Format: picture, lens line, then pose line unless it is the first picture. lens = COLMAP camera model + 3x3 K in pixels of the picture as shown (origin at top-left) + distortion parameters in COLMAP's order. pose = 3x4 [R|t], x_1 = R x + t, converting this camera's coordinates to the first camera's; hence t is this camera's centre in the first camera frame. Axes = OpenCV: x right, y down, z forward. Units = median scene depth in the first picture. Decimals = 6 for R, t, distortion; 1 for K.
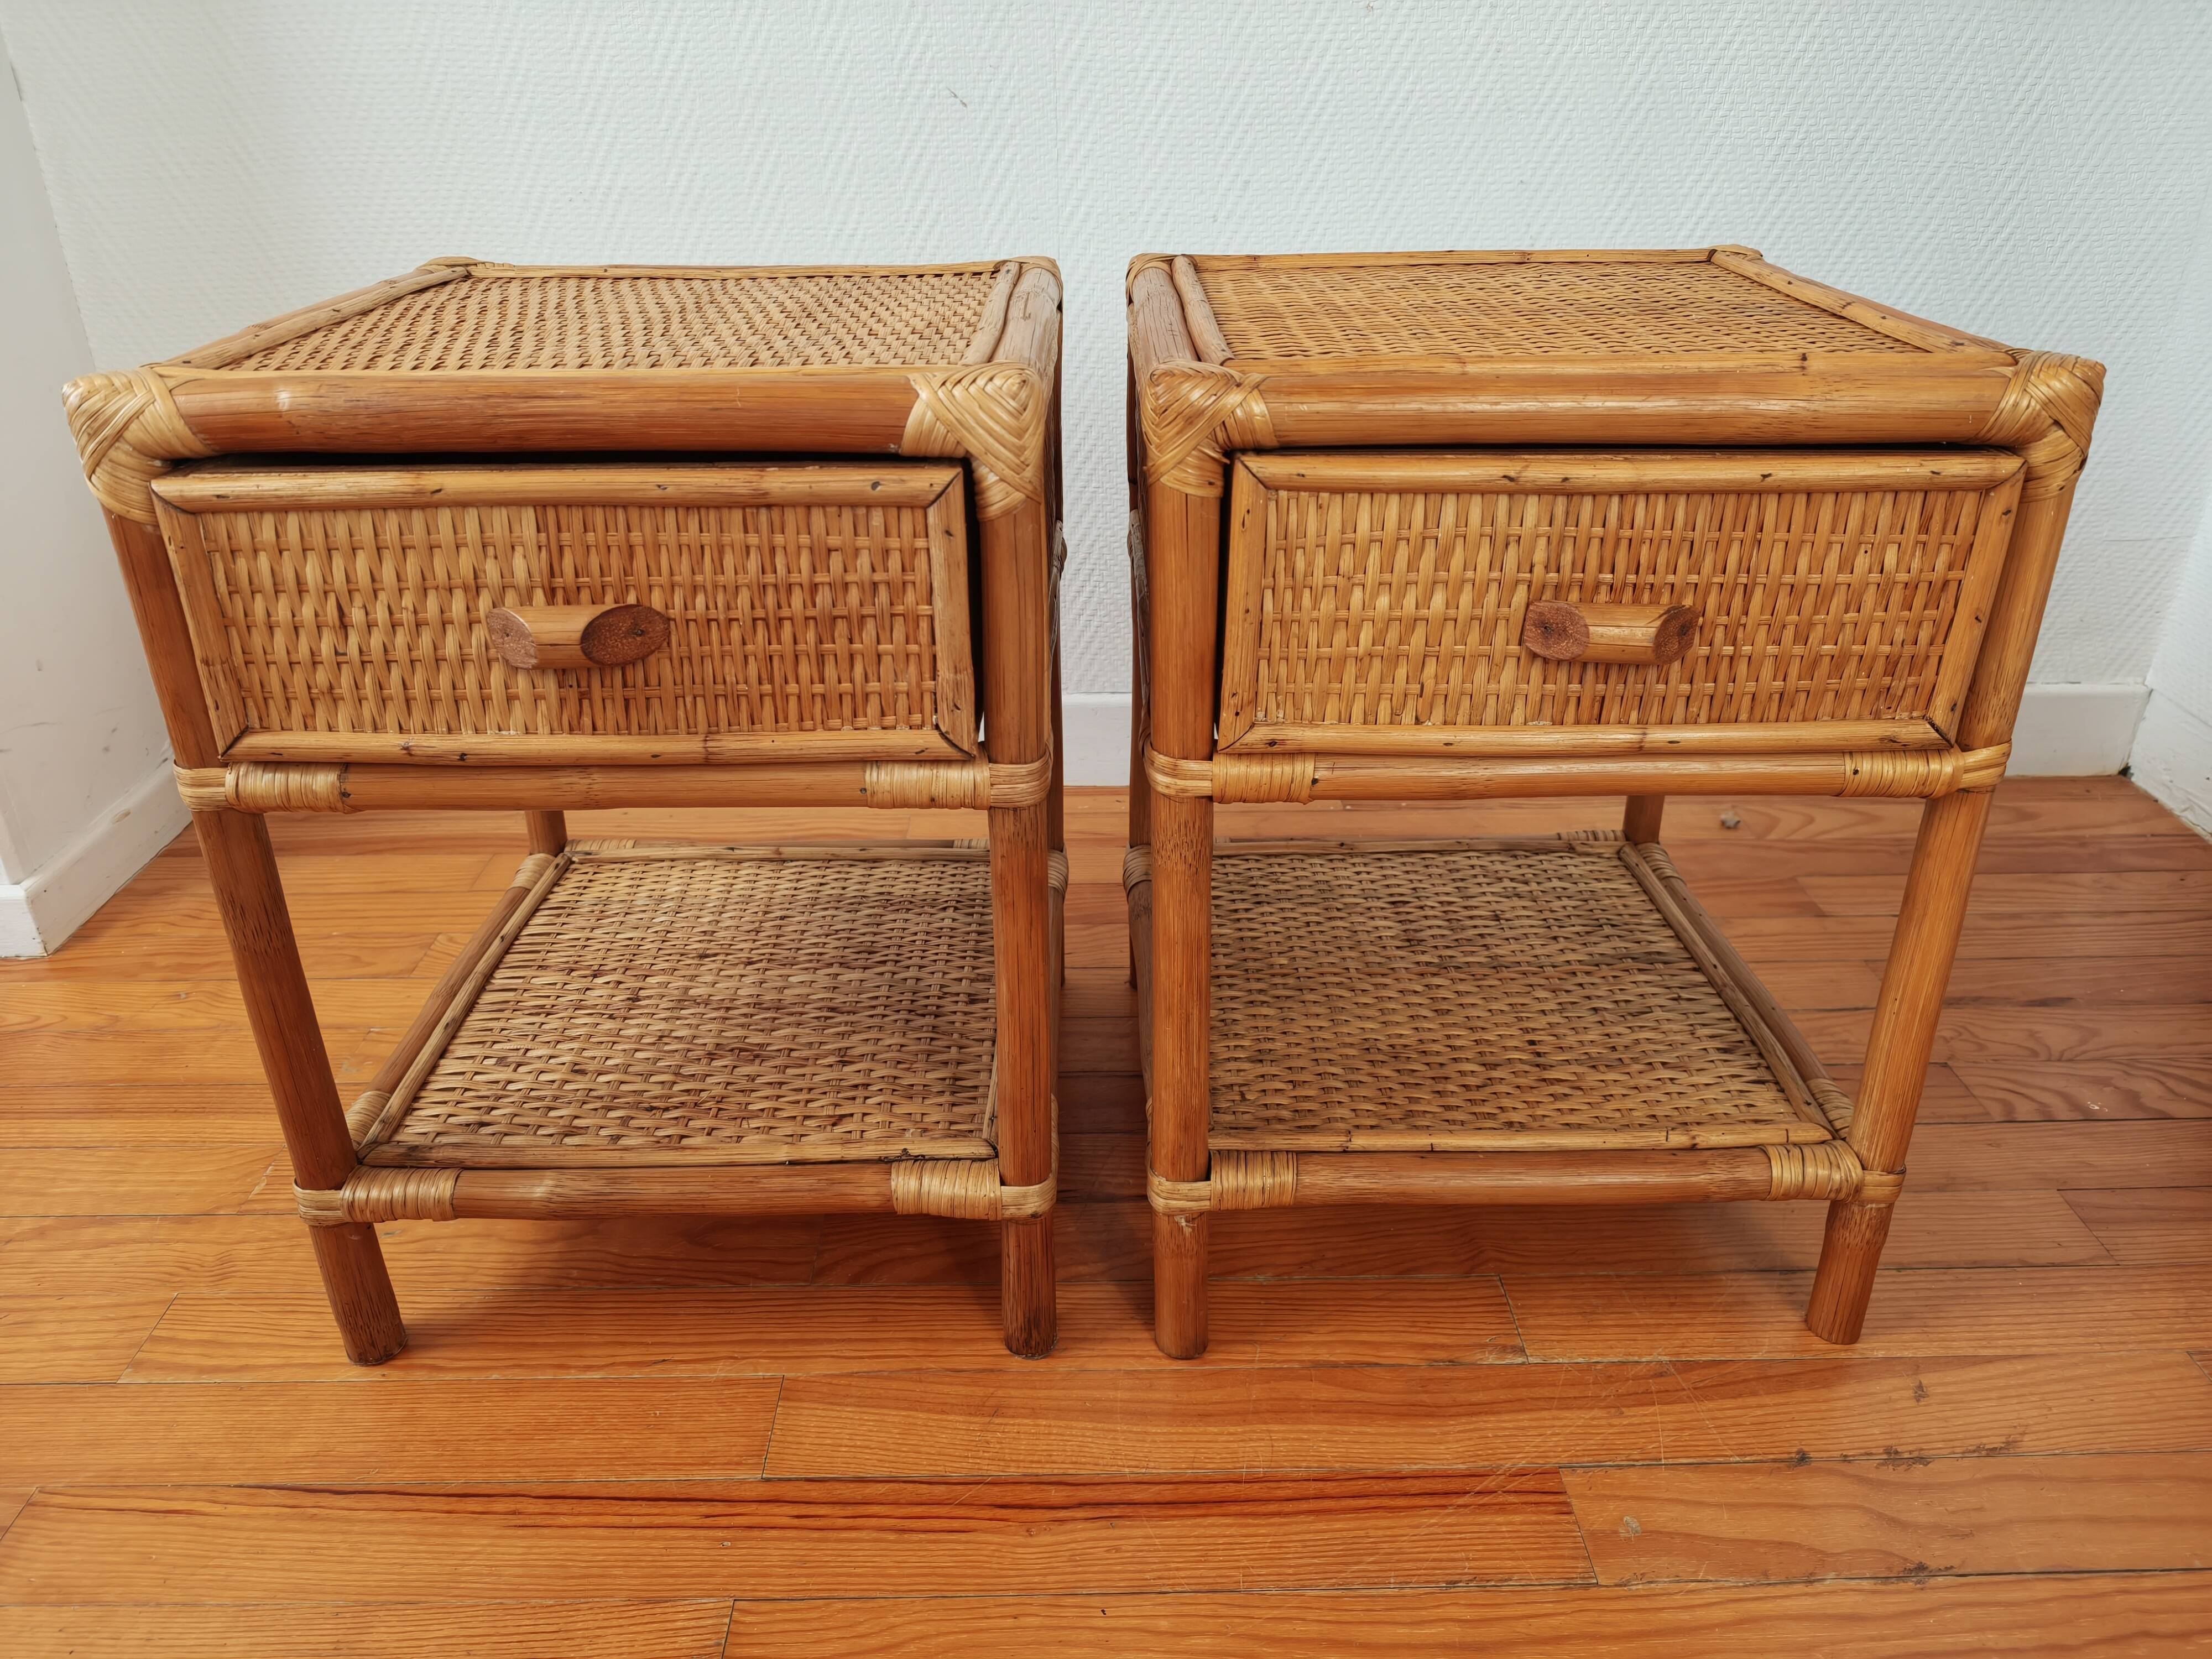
lens RADIAL K [[1547.5, 0, 1100.0], [0, 1547.5, 813.1], [0, 0, 1]] dist [0.003759, -0.018984]
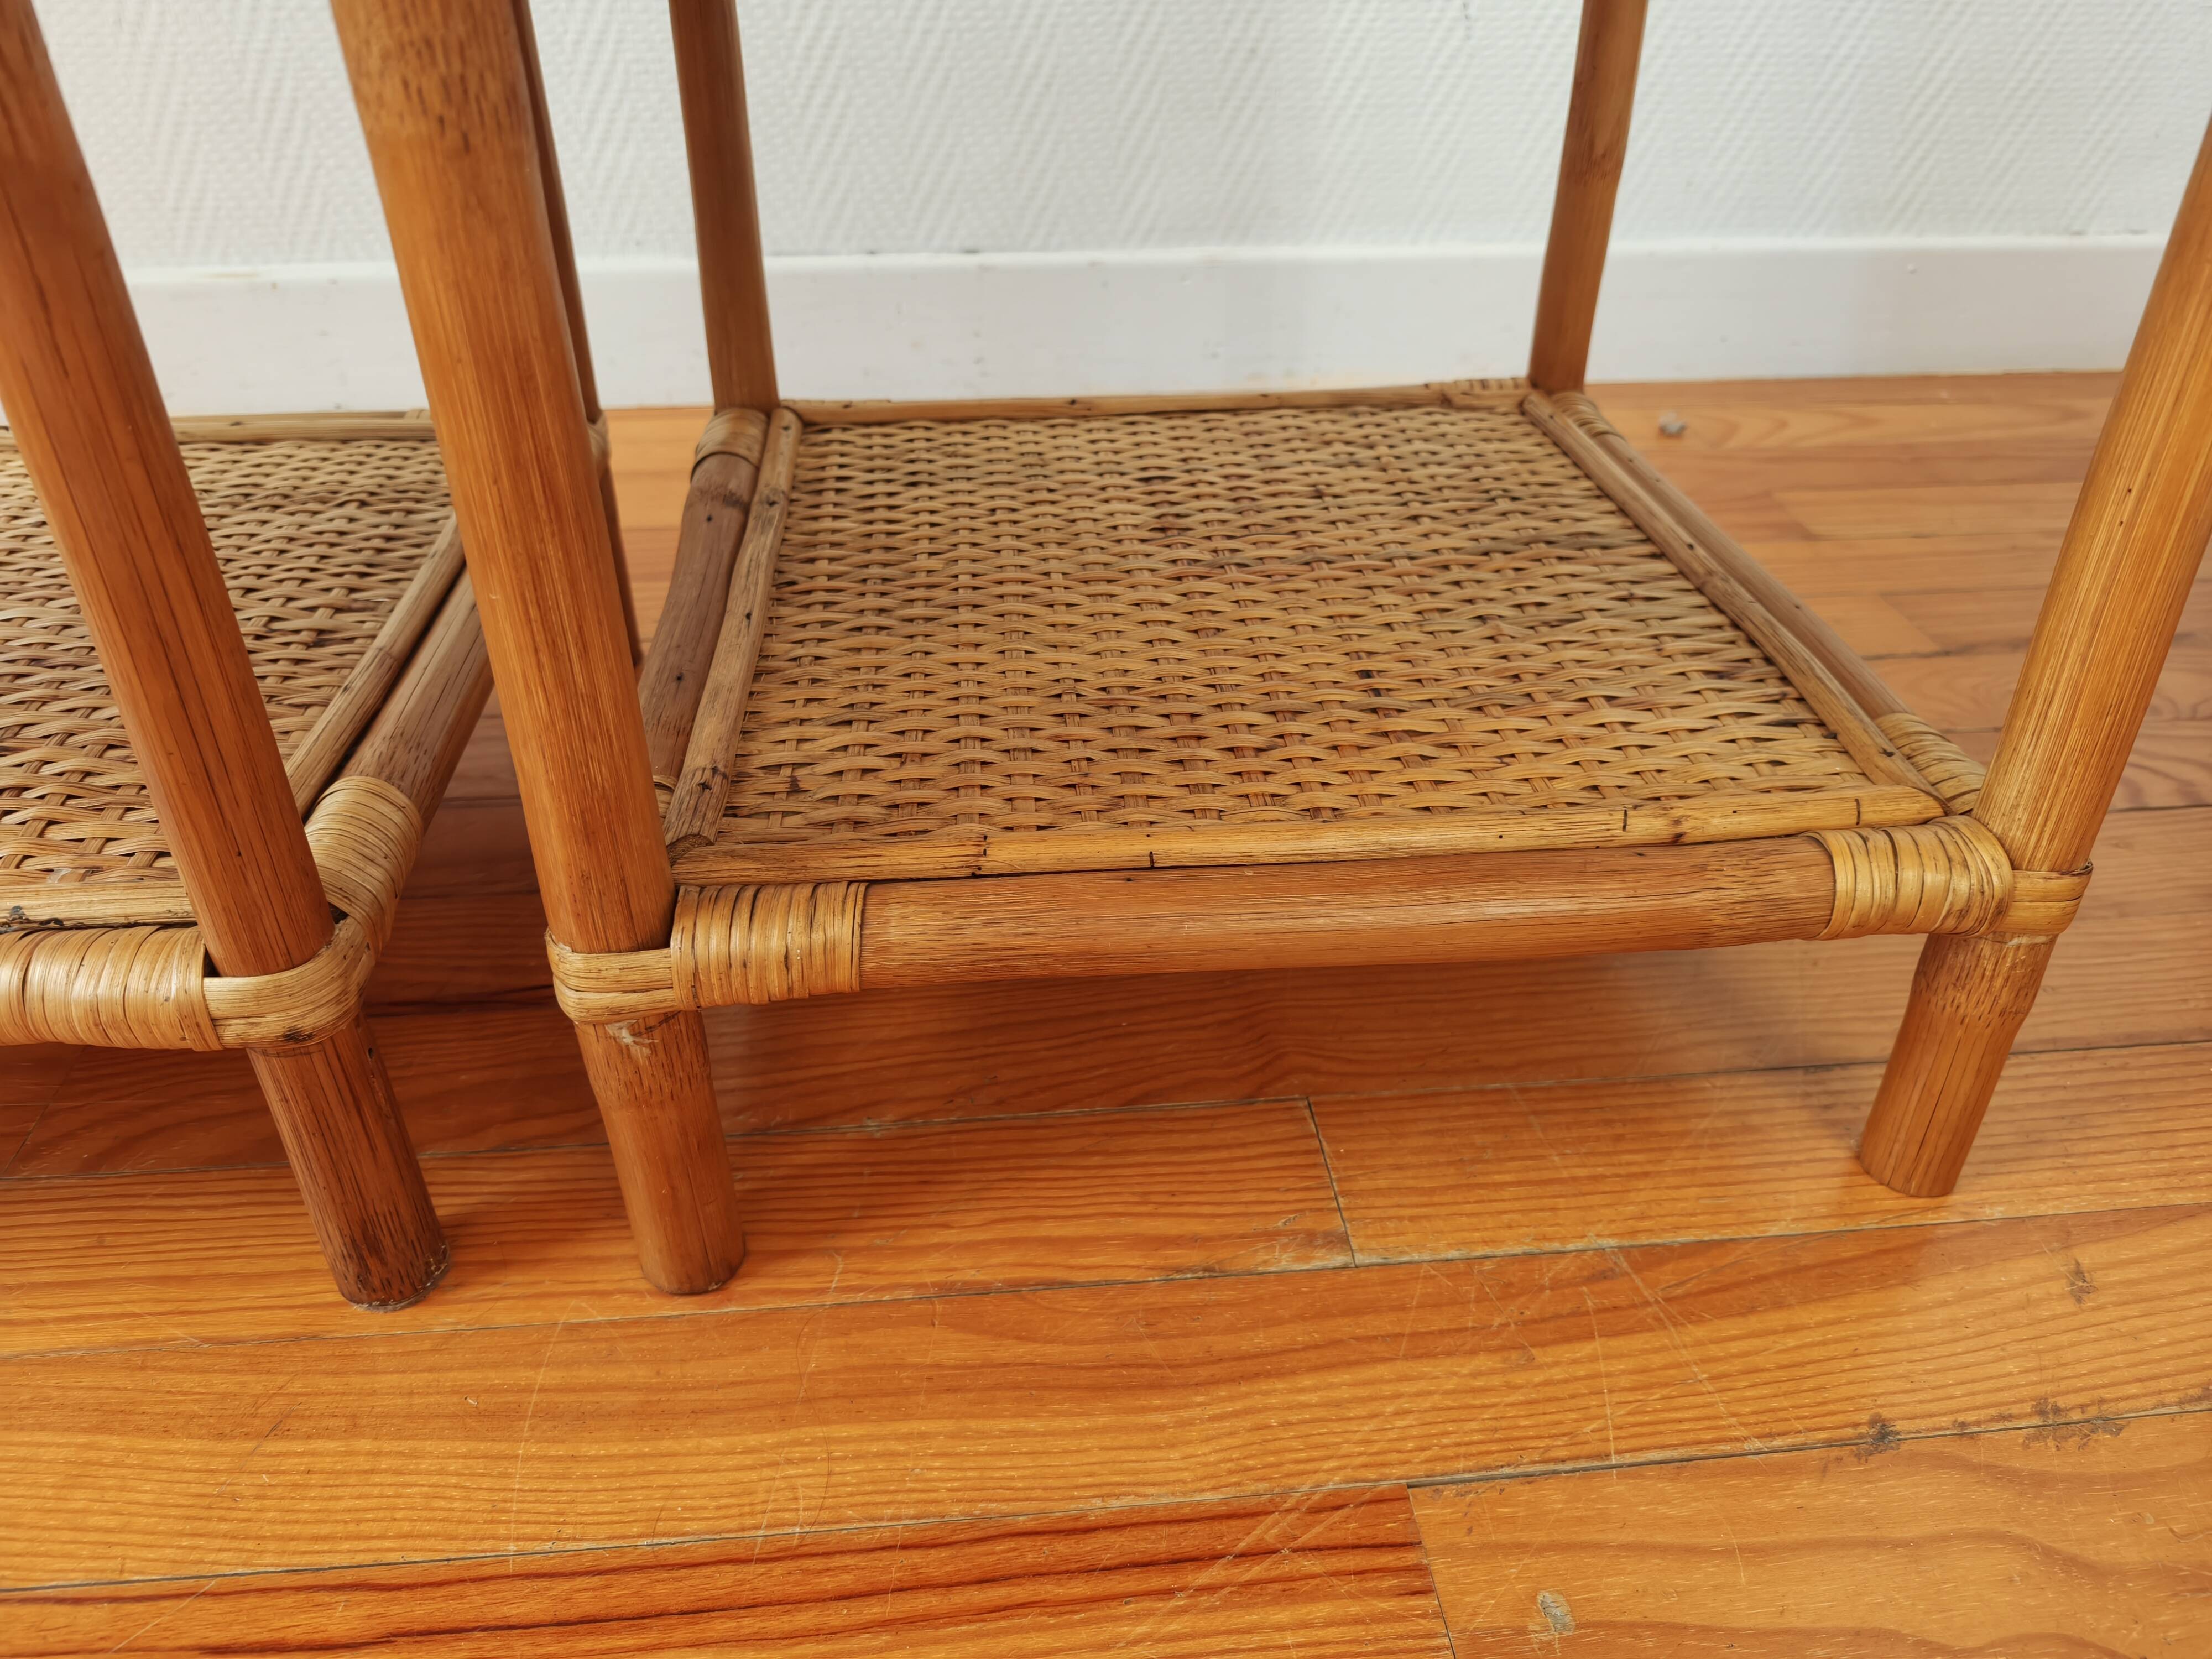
lens RADIAL K [[1567.2, 0, 1096.8], [0, 1567.2, 817.5], [0, 0, 1]] dist [-0.007596, -0.012845]
pose [[0.997036, -0.035573, 0.068223, 0.164745], [0.026343, 0.990938, 0.131711, 0.138240], [-0.072290, -0.129523, 0.988938, 0.520453]]
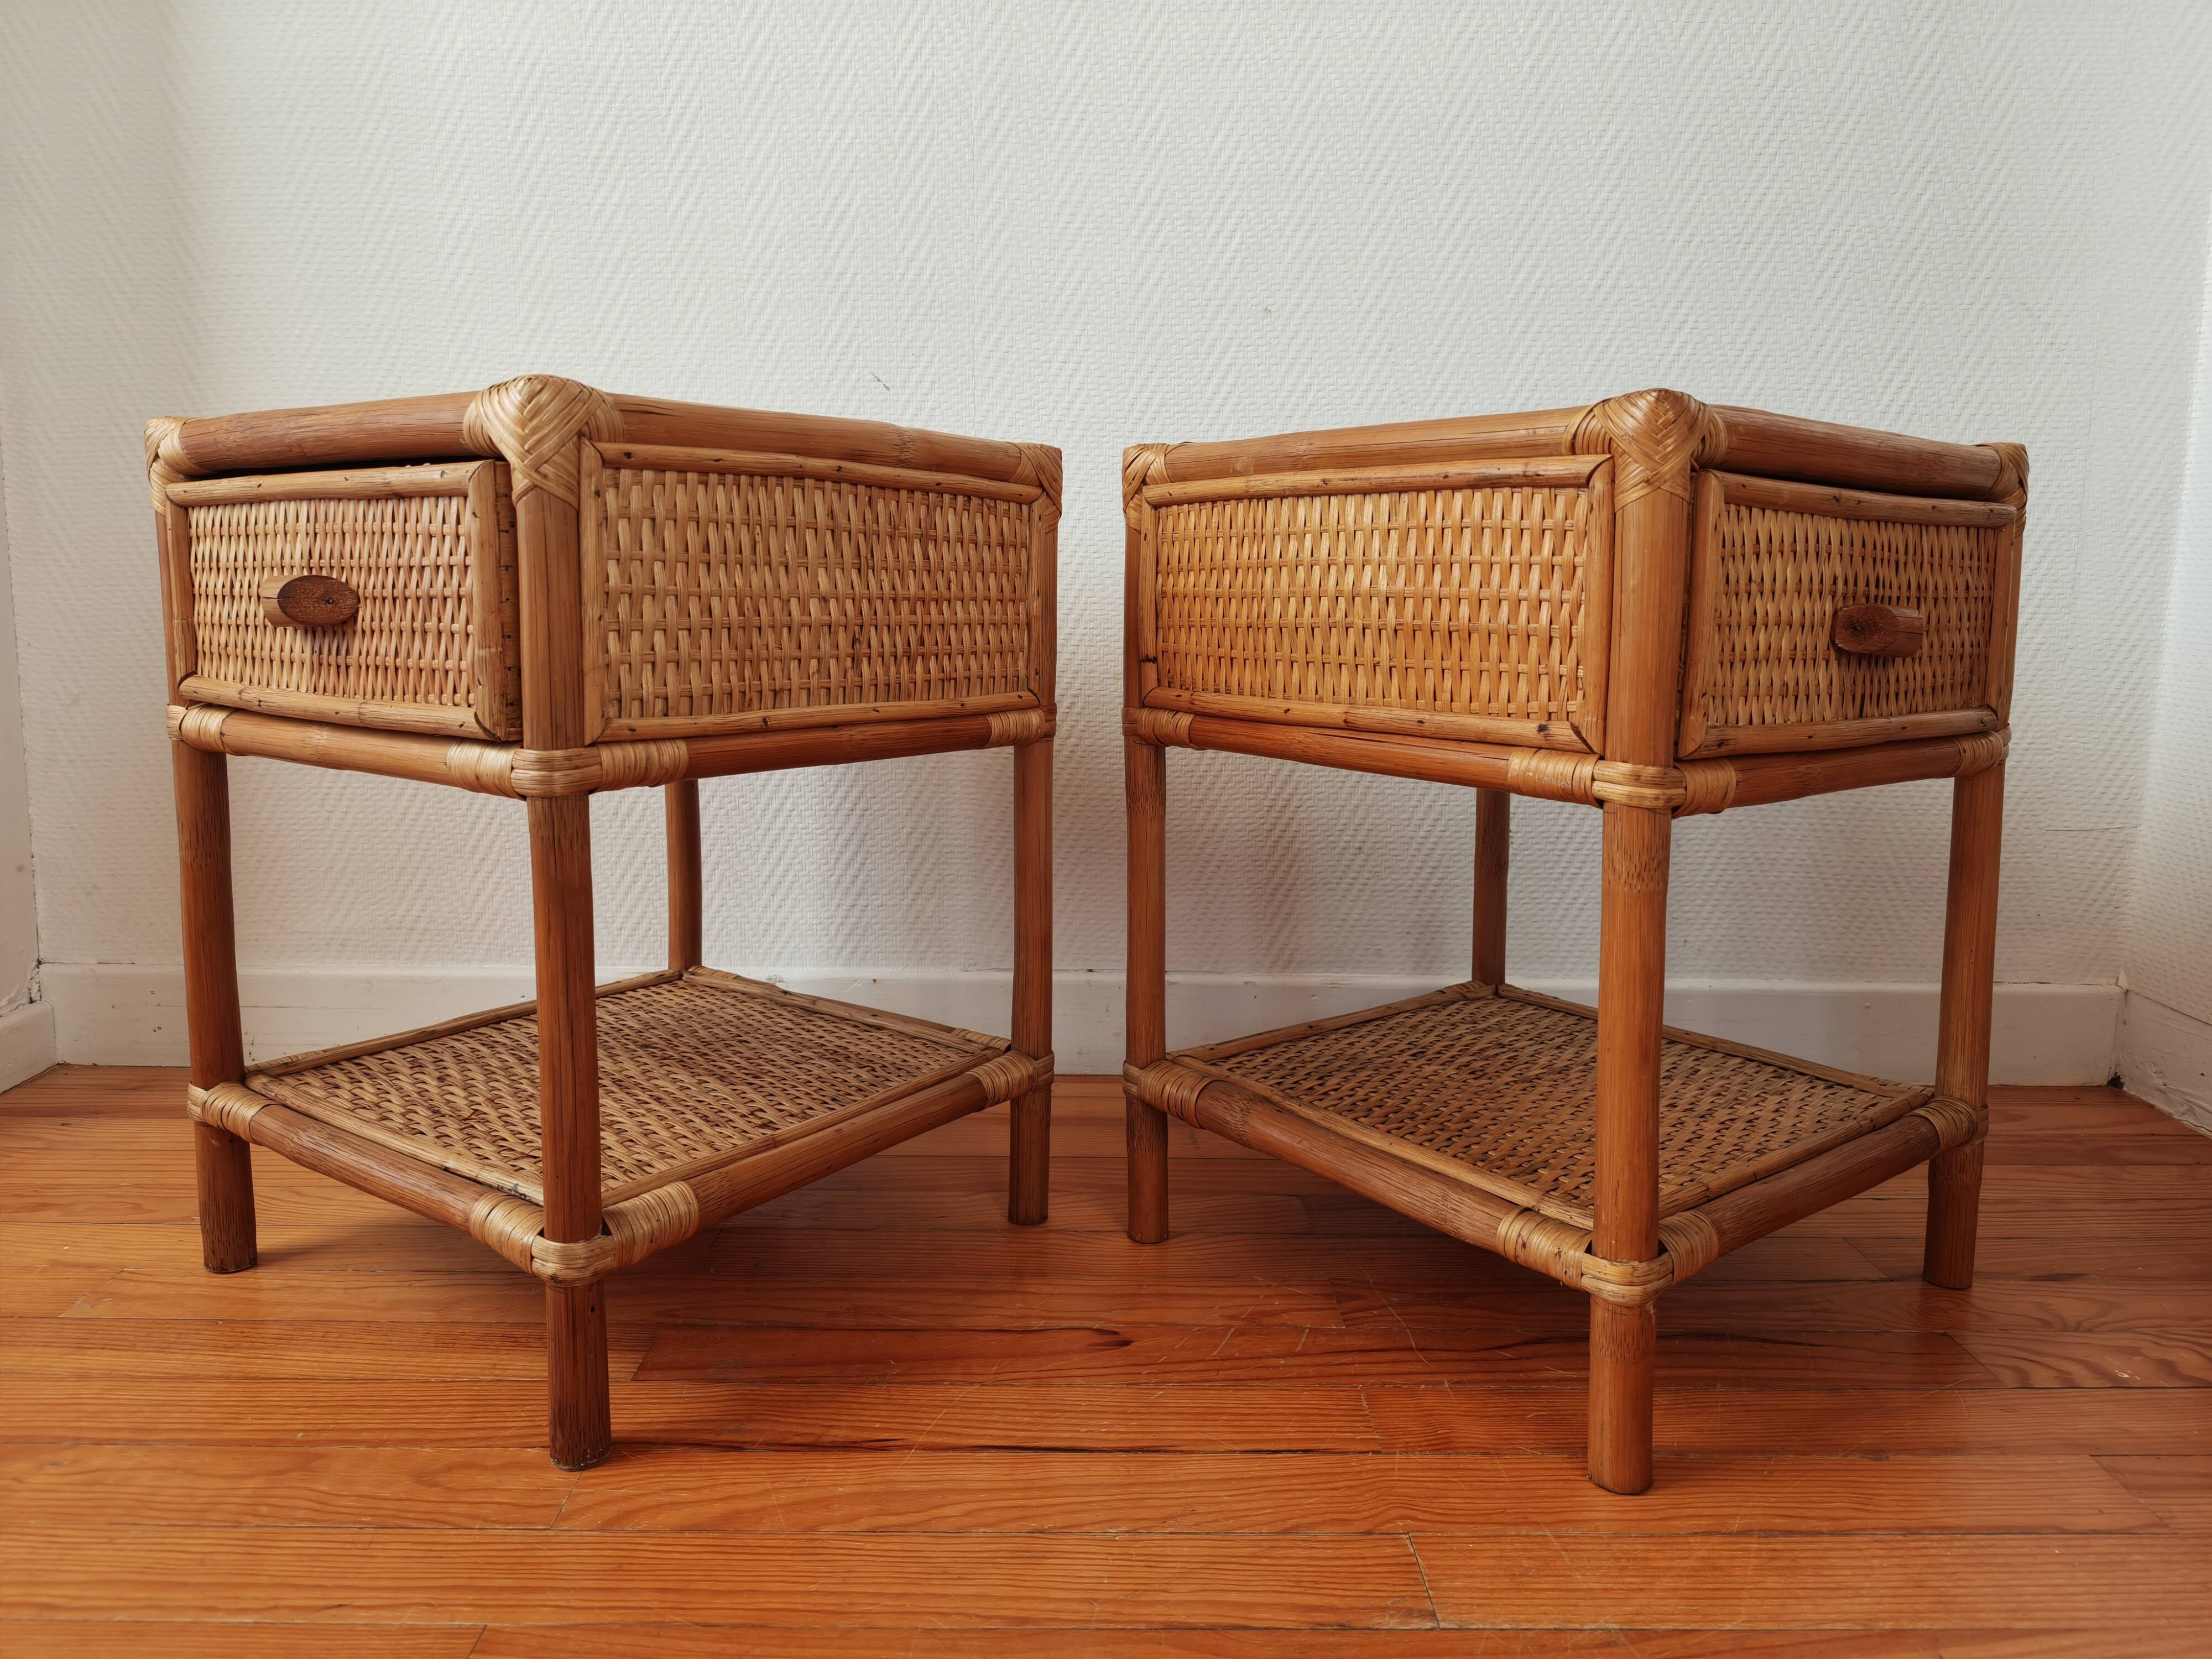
lens RADIAL K [[1546.2, 0, 1105.9], [0, 1546.2, 806.2], [0, 0, 1]] dist [0.005886, -0.021677]
pose [[0.999825, 0.018613, -0.001703, 0.105181], [-0.018208, 0.949371, -0.313628, 0.215559], [-0.004221, 0.313604, 0.949544, 0.132719]]
